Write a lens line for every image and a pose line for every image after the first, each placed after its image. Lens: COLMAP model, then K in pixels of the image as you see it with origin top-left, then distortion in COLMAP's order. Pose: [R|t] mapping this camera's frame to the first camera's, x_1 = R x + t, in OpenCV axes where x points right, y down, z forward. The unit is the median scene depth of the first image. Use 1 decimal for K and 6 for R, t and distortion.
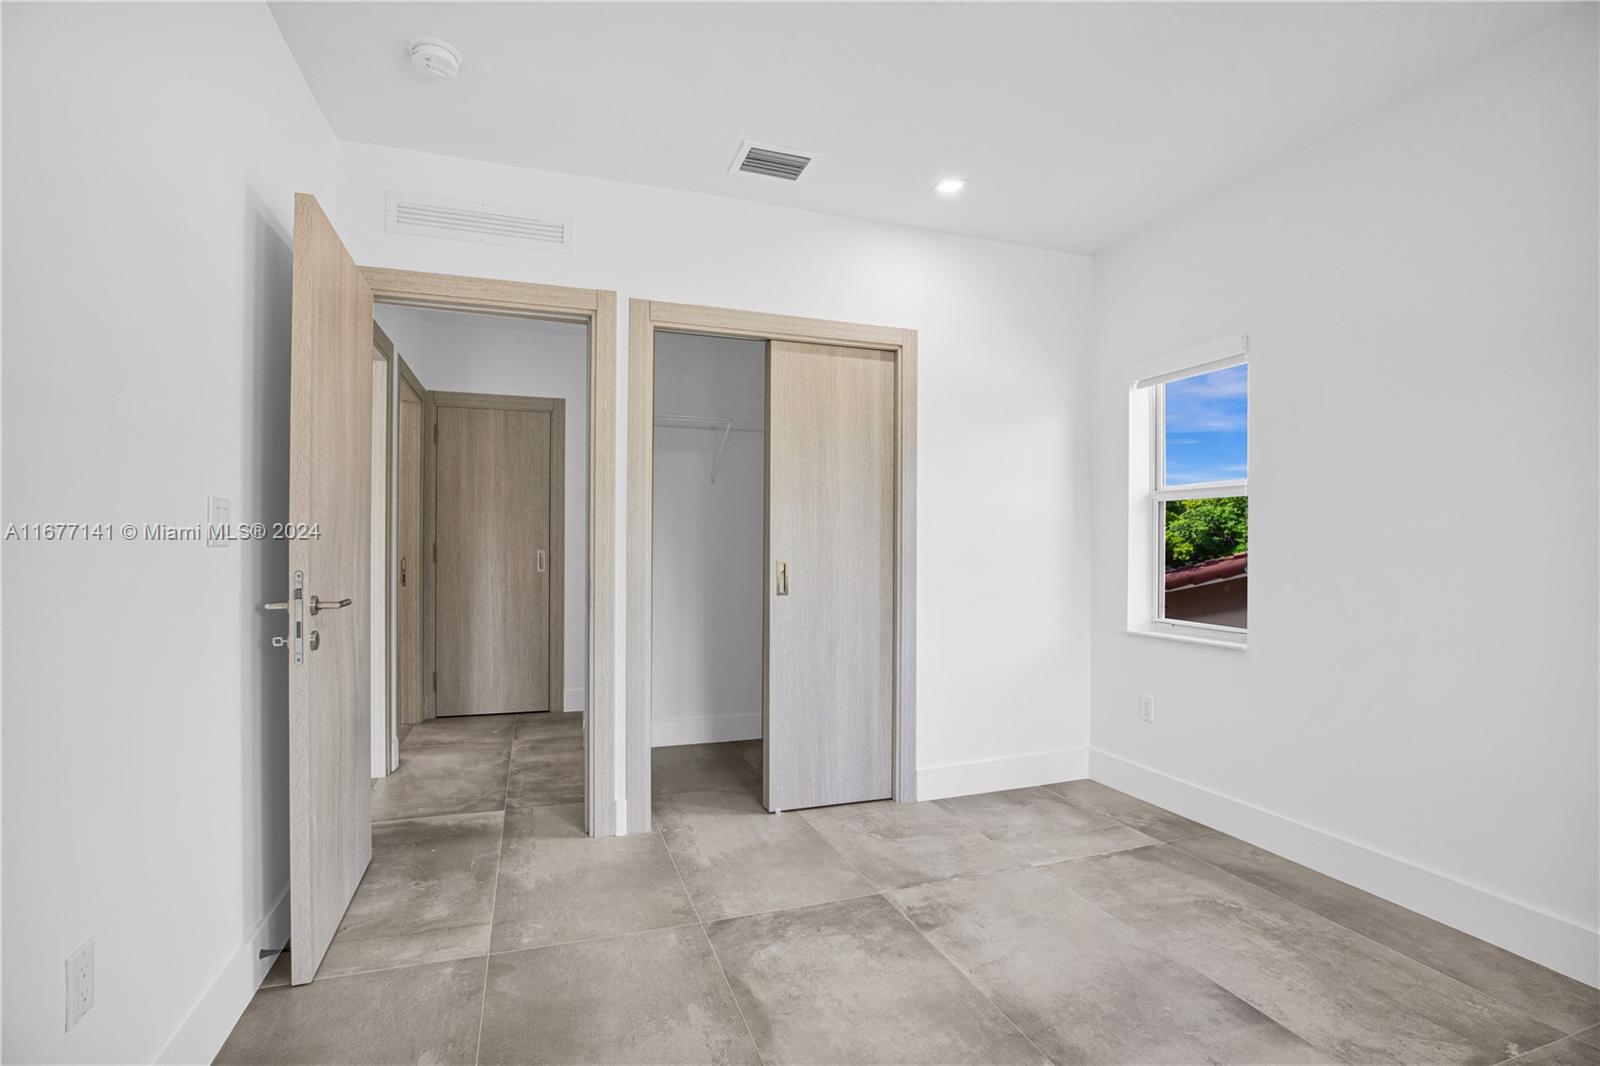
lens RADIAL K [[755.8, 0, 782.1], [0, 755.8, 535.6], [0, 0, 1]] dist [-0.046593, 0.013100]
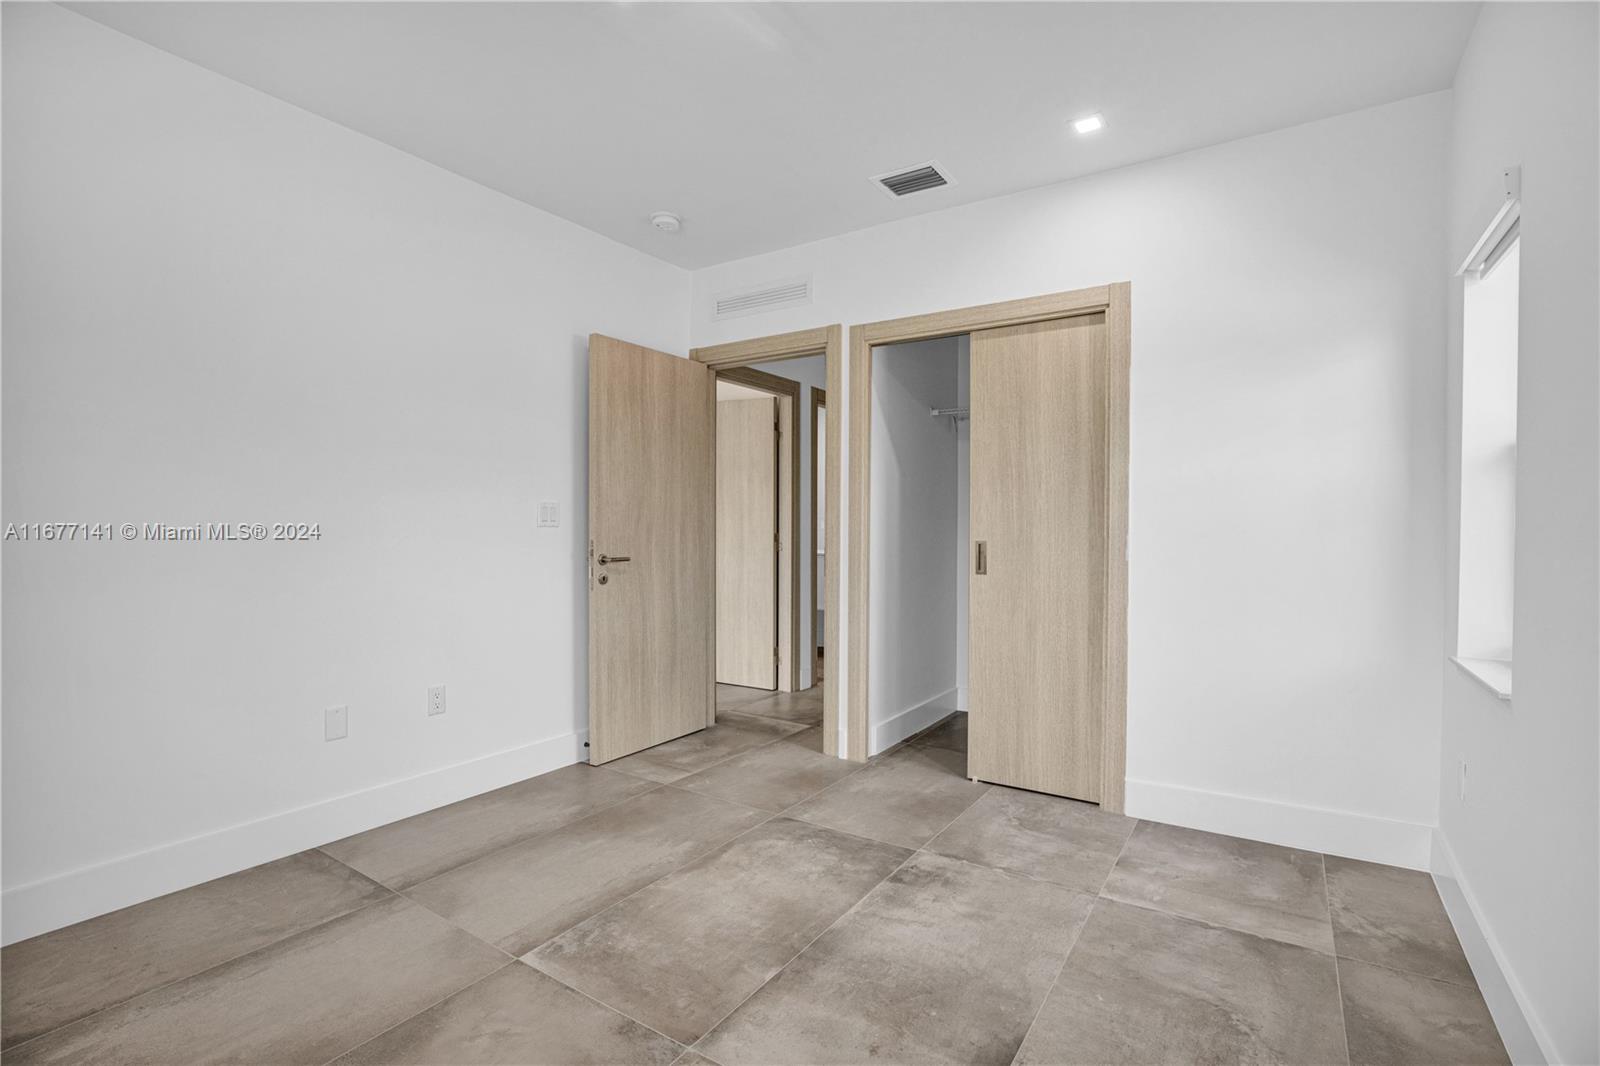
lens RADIAL K [[755.8, 0, 790.3], [0, 755.8, 528.3], [0, 0, 1]] dist [-0.046593, 0.013100]
pose [[0.595024, -0.001769, -0.803706, 0.739423], [0.007653, 0.999965, 0.003465, 0.010437], [0.803671, -0.008212, 0.595017, 0.184559]]
